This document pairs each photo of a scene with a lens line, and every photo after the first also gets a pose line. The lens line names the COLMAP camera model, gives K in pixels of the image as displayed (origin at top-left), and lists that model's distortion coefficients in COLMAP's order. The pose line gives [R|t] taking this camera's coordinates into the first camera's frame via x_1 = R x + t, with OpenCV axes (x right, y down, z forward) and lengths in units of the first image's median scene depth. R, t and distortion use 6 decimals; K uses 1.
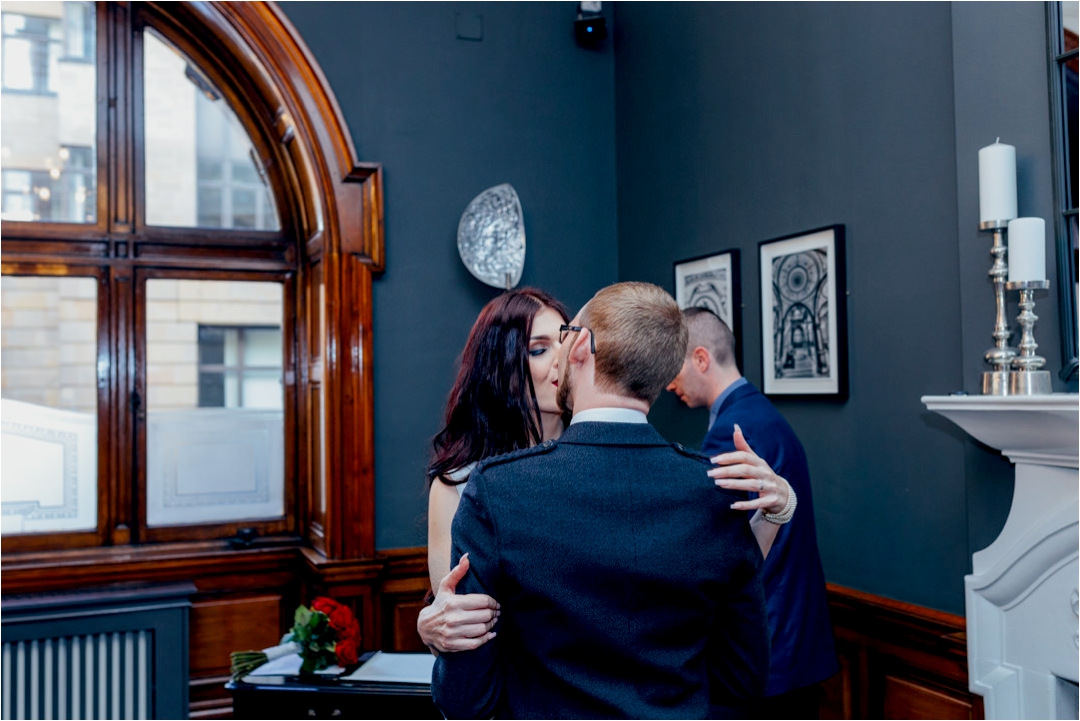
lens RADIAL K [[1133.7, 0, 540.0], [0, 1133.7, 360.5], [0, 0, 1]] dist [-0.013777, -0.024740]
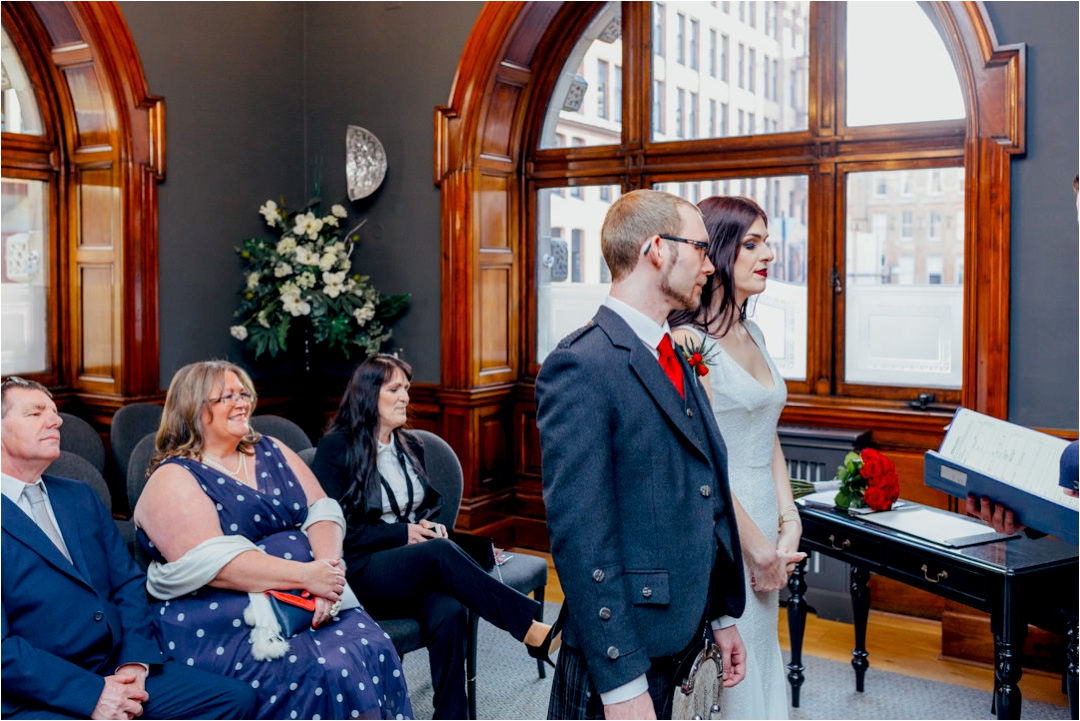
lens RADIAL K [[1133.7, 0, 540.0], [0, 1133.7, 360.5], [0, 0, 1]] dist [-0.013777, -0.024740]
pose [[0.540675, 0.080878, -0.837335, 0.487387], [0.005157, 0.995030, 0.099440, 0.003320], [0.841216, -0.058083, 0.537571, 0.088607]]
